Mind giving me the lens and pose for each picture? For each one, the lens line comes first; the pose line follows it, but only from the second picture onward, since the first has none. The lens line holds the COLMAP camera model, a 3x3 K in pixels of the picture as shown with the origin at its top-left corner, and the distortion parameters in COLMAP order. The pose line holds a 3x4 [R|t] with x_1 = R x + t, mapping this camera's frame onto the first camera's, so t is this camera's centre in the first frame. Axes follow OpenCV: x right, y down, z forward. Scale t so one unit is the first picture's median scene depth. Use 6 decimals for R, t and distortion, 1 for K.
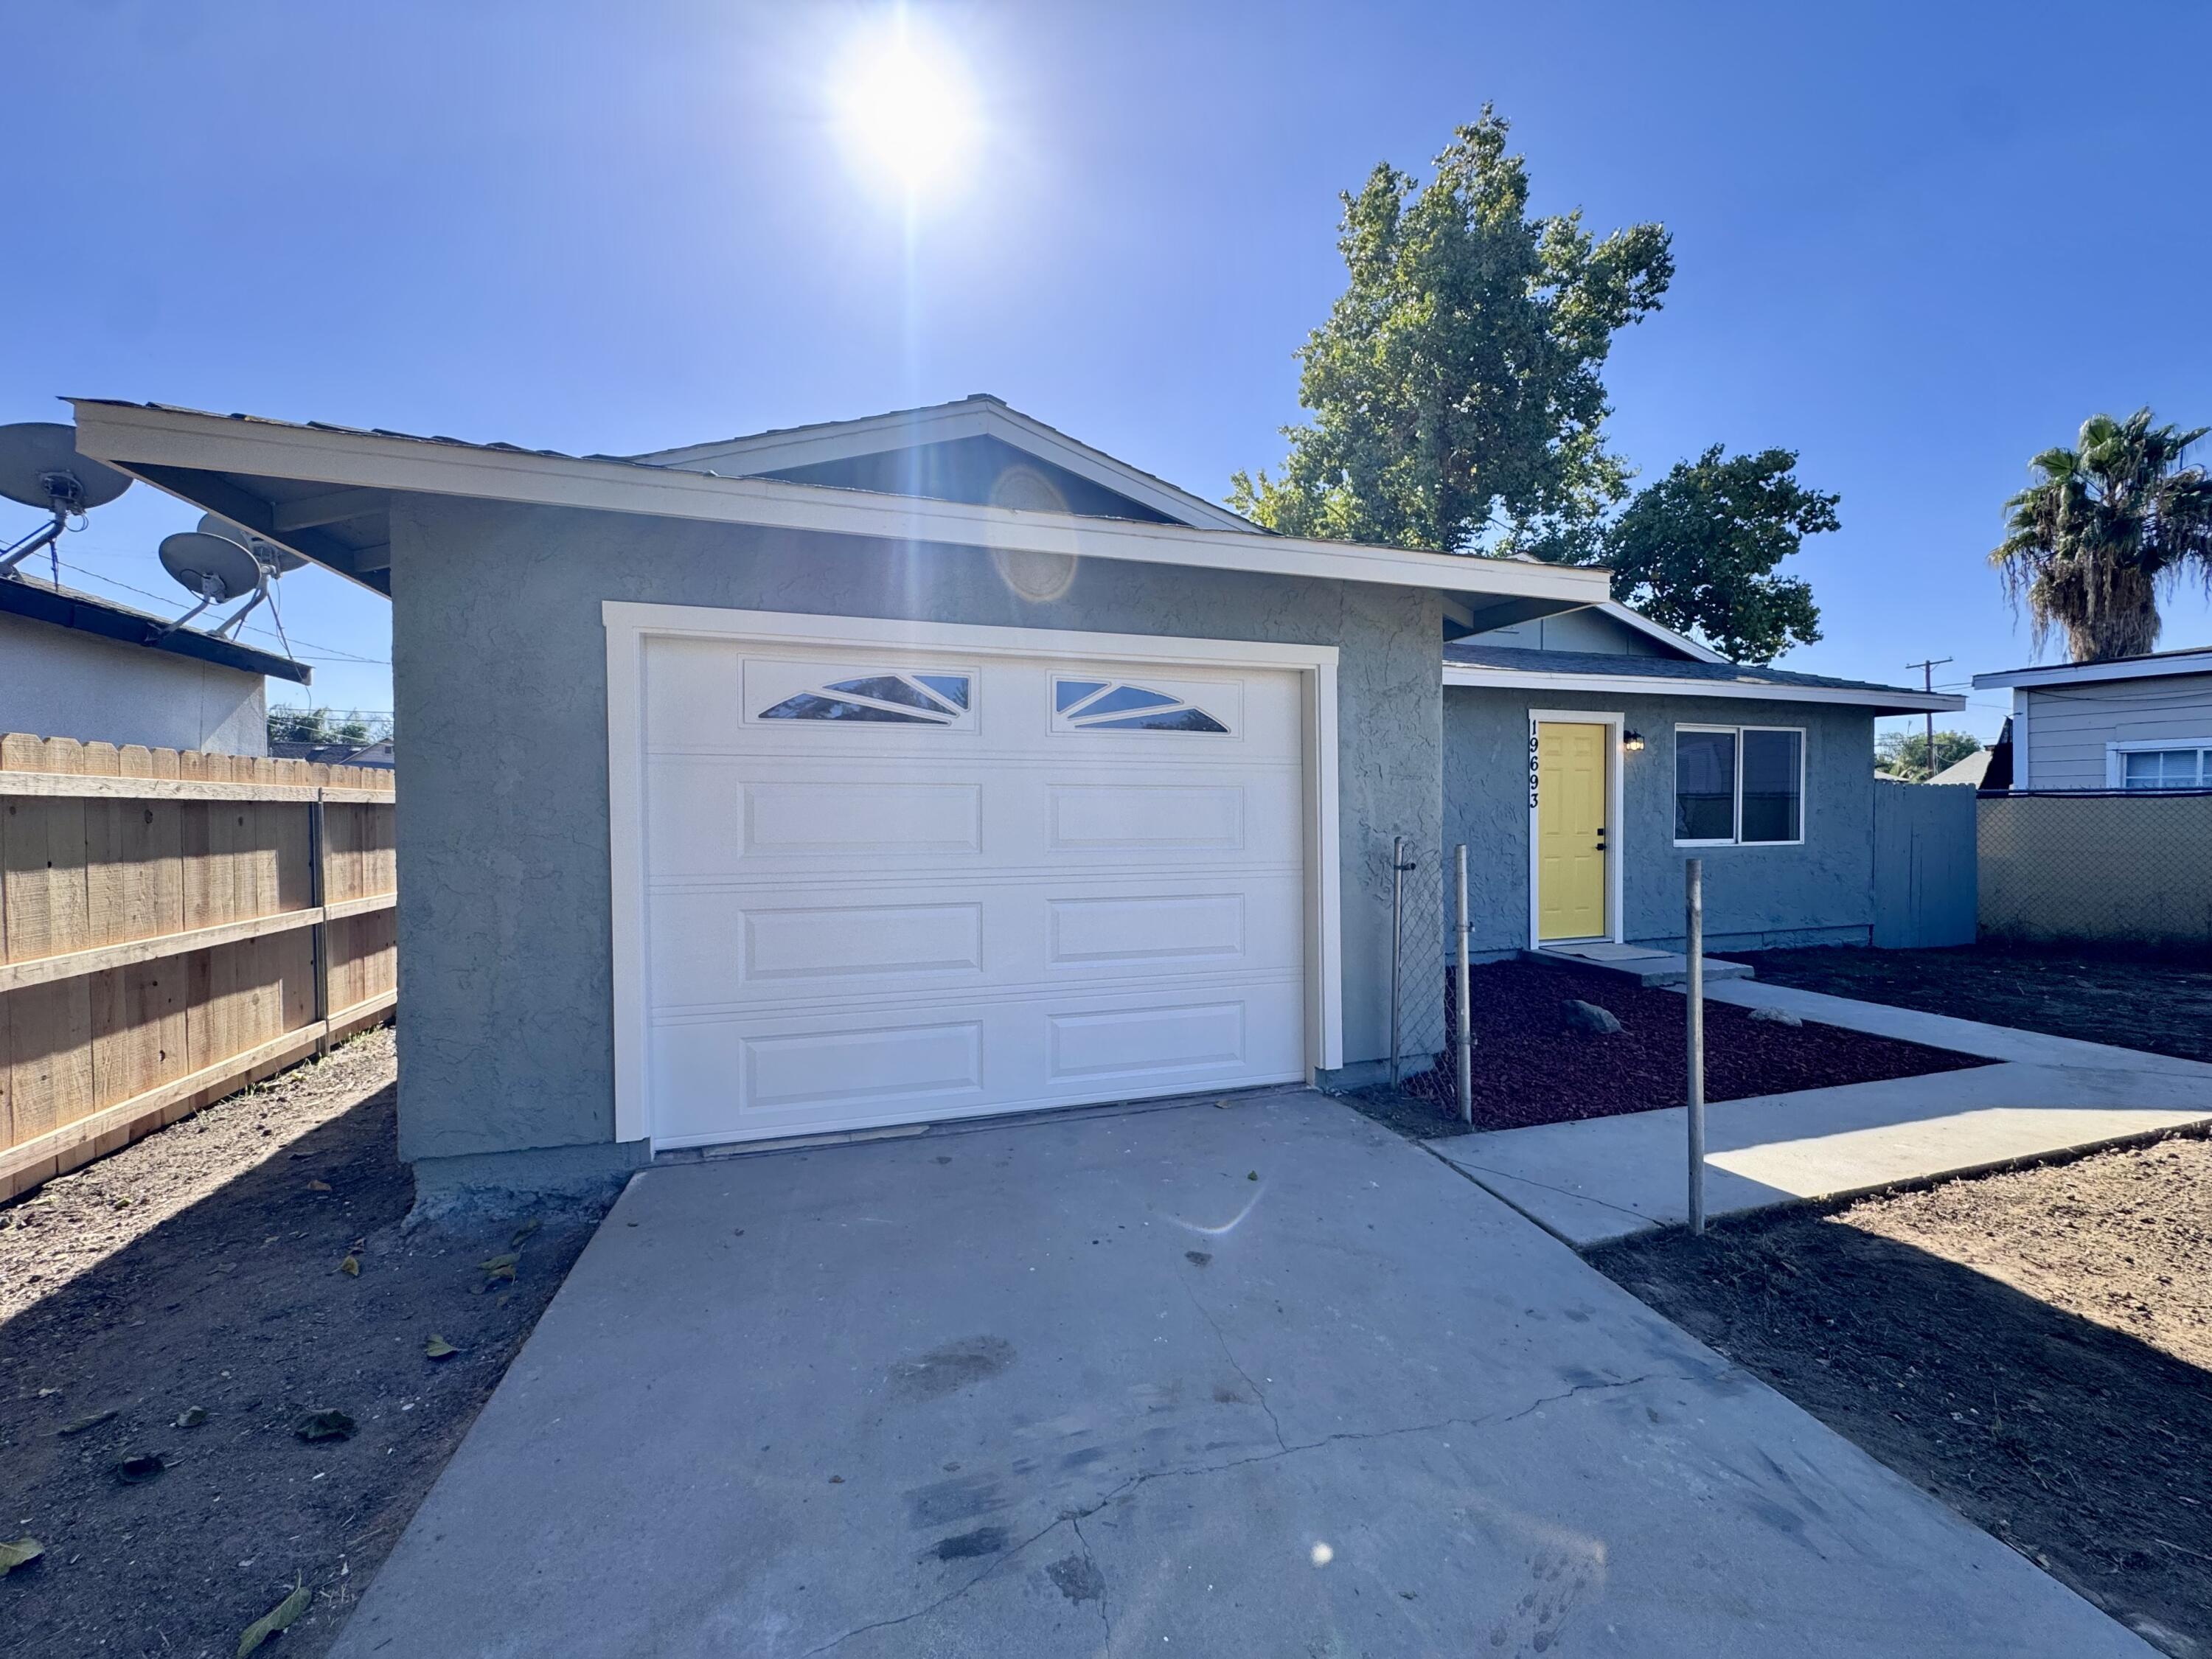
lens RADIAL K [[888.2, 0, 1106.0], [0, 888.2, 829.5], [0, 0, 1]] dist [-0.001240, -0.000158]
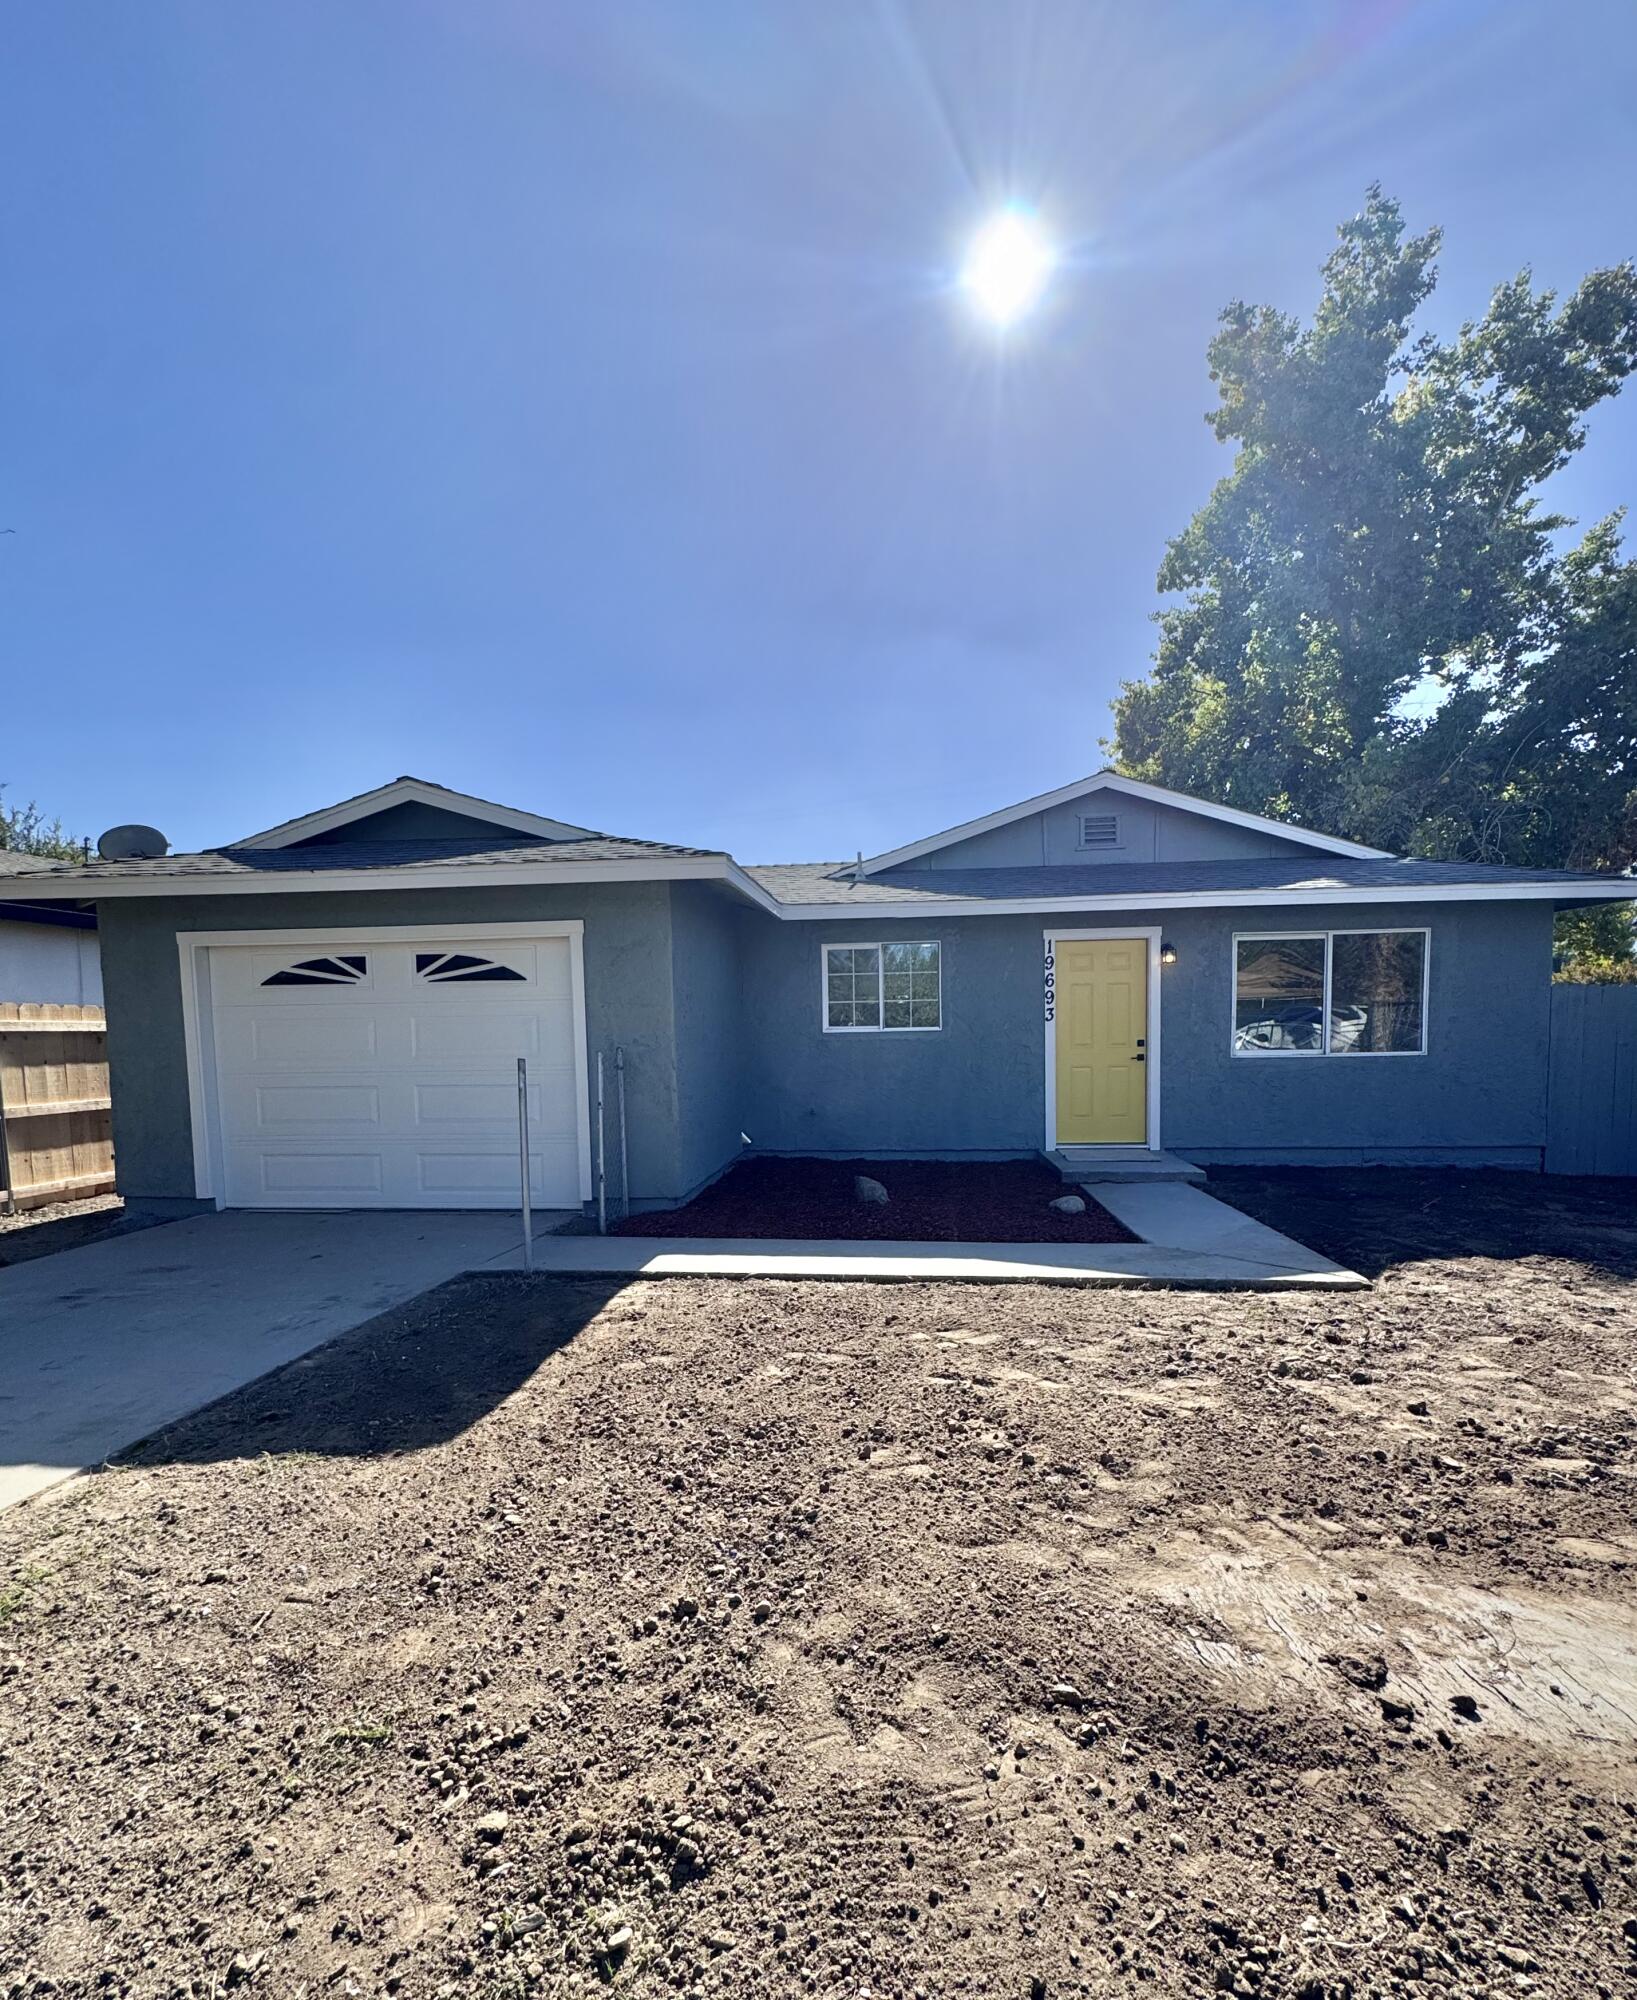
lens RADIAL K [[918.8, 0, 819.6], [0, 918.8, 1100.1], [0, 0, 1]] dist [-0.002995, -0.000152]
pose [[0.916380, 0.017813, -0.399914, 1.298145], [0.006053, 0.998279, 0.058336, 0.009050], [0.400264, -0.055879, 0.914694, -0.277114]]
